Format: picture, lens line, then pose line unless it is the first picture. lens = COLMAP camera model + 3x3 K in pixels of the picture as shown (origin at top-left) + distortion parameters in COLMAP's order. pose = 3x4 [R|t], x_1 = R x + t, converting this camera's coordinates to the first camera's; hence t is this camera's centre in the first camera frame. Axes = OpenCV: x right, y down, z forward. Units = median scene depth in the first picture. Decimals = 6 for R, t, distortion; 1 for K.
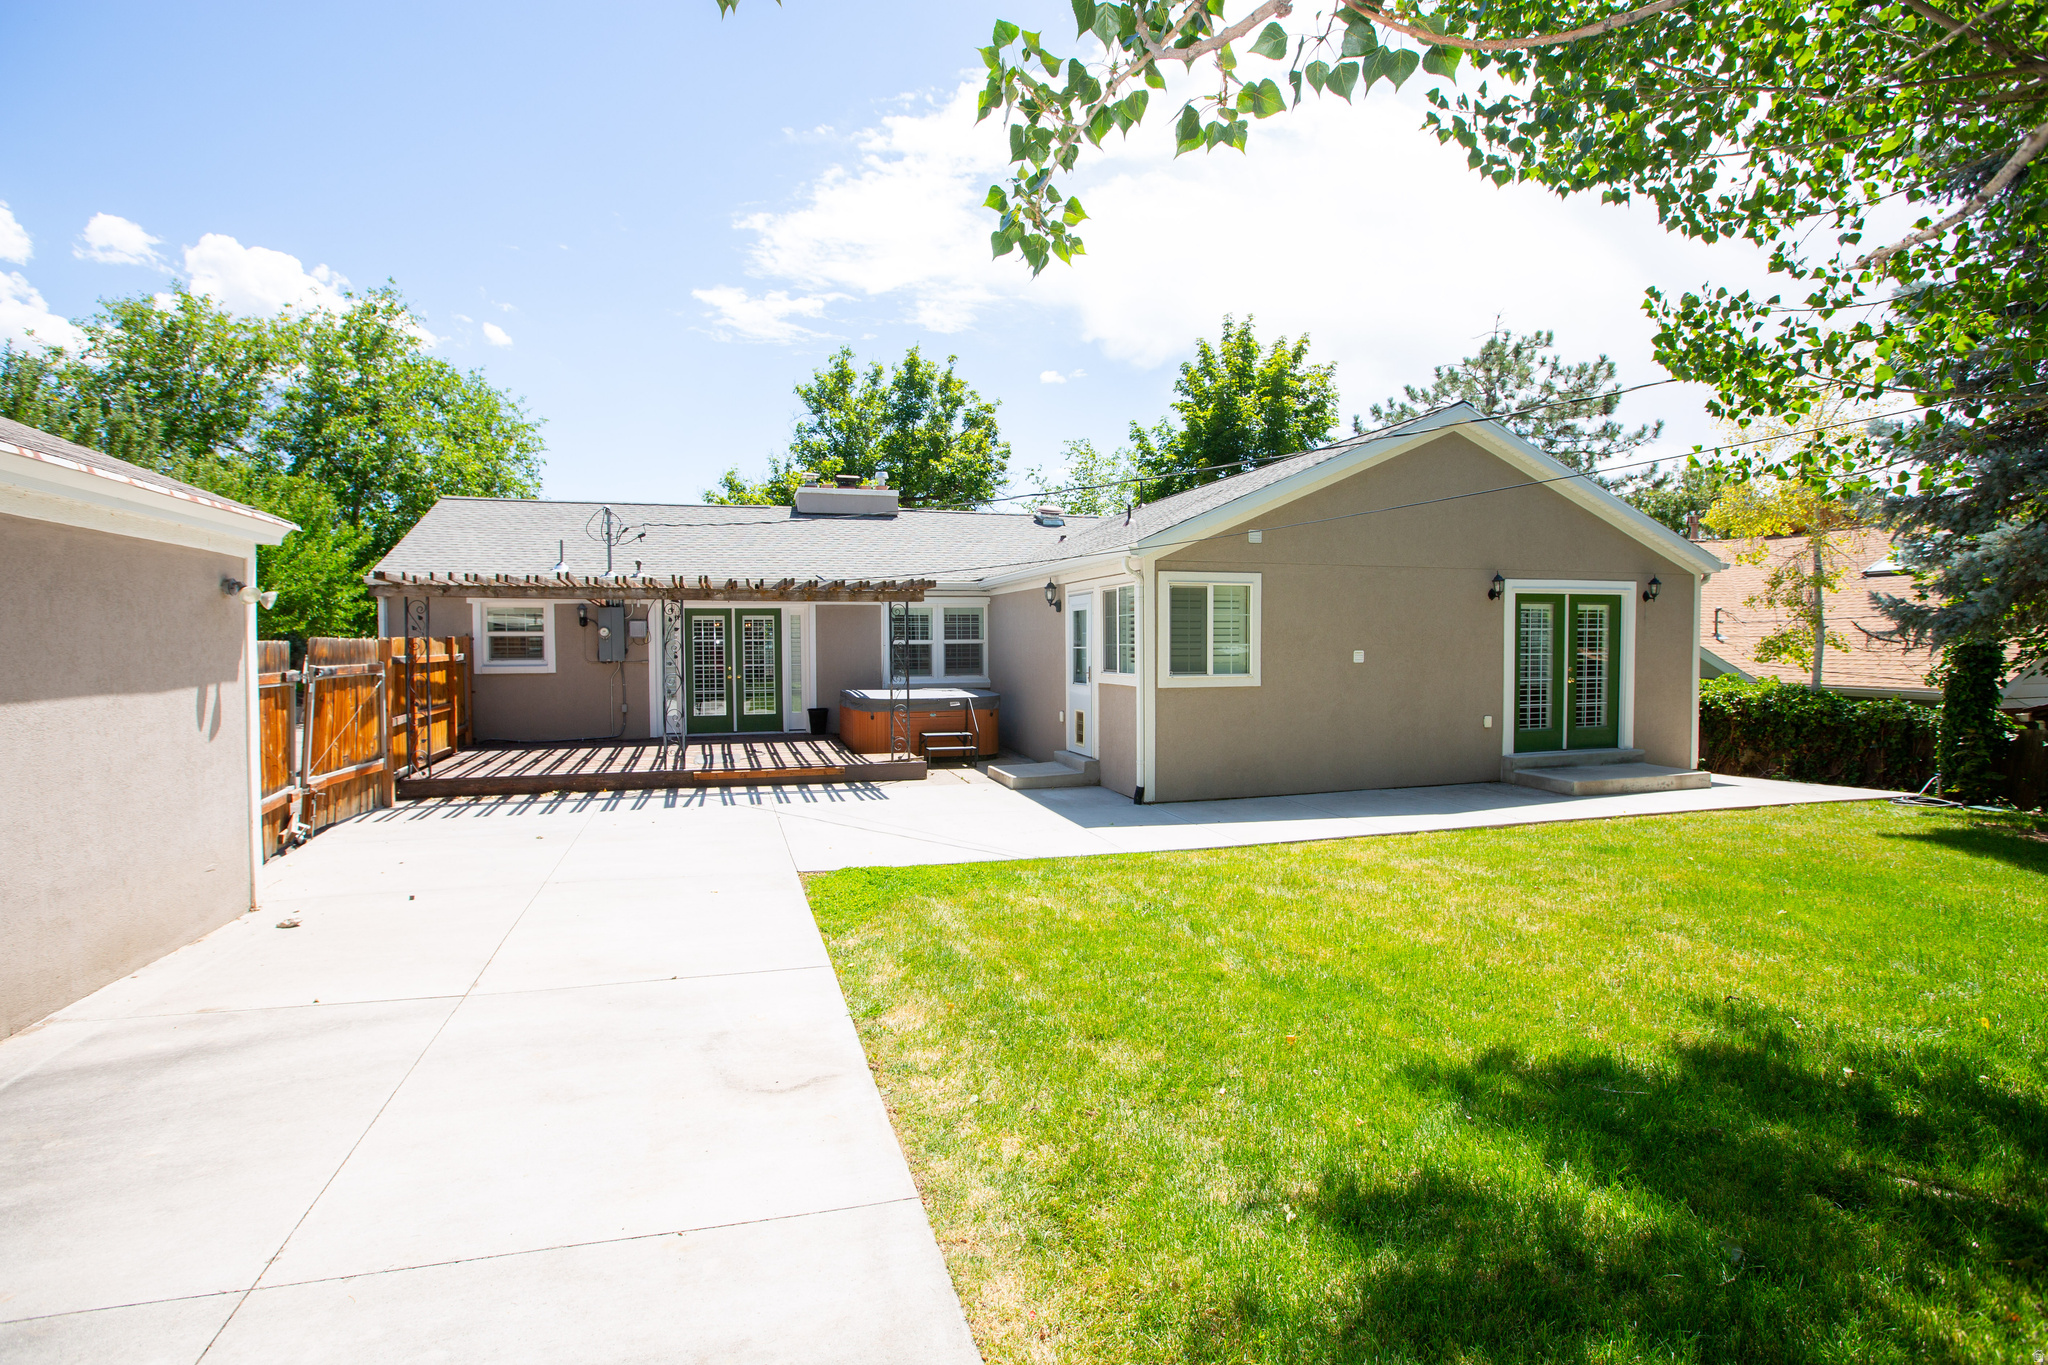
lens RADIAL K [[997.9, 0, 1021.6], [0, 997.9, 717.2], [0, 0, 1]] dist [-0.061462, 0.030032]
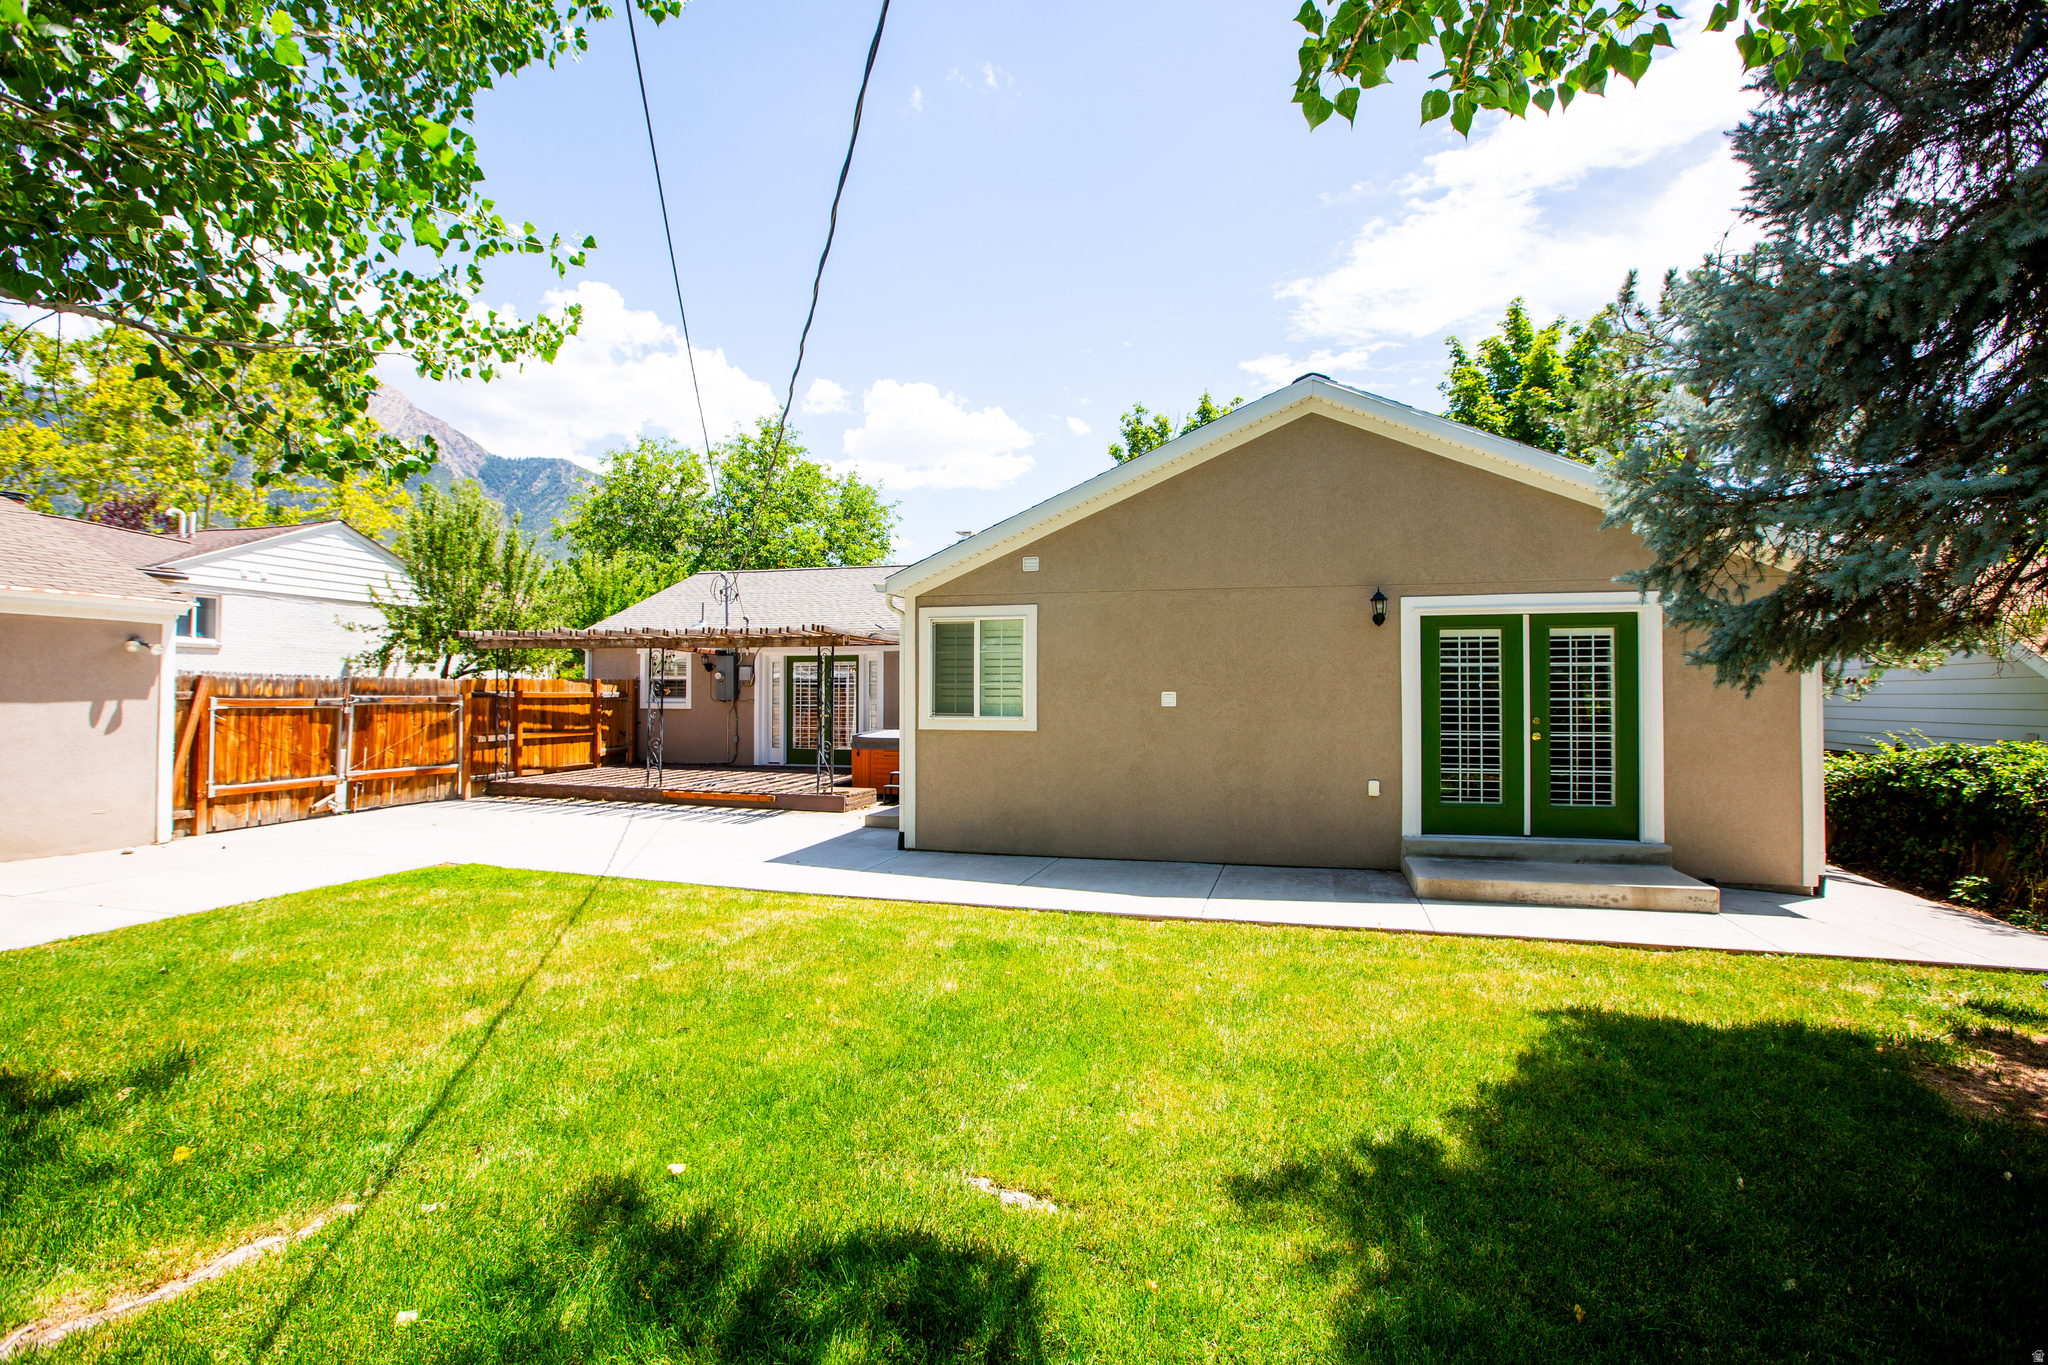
lens RADIAL K [[983.7, 0, 1024.0], [0, 983.7, 682.5], [0, 0, 1]] dist [-0.035190, 0.028644]
pose [[0.846203, -0.000133, -0.532861, 0.619726], [-0.046376, 0.996187, -0.073896, -0.007607], [0.530839, 0.087243, 0.842970, 0.218818]]
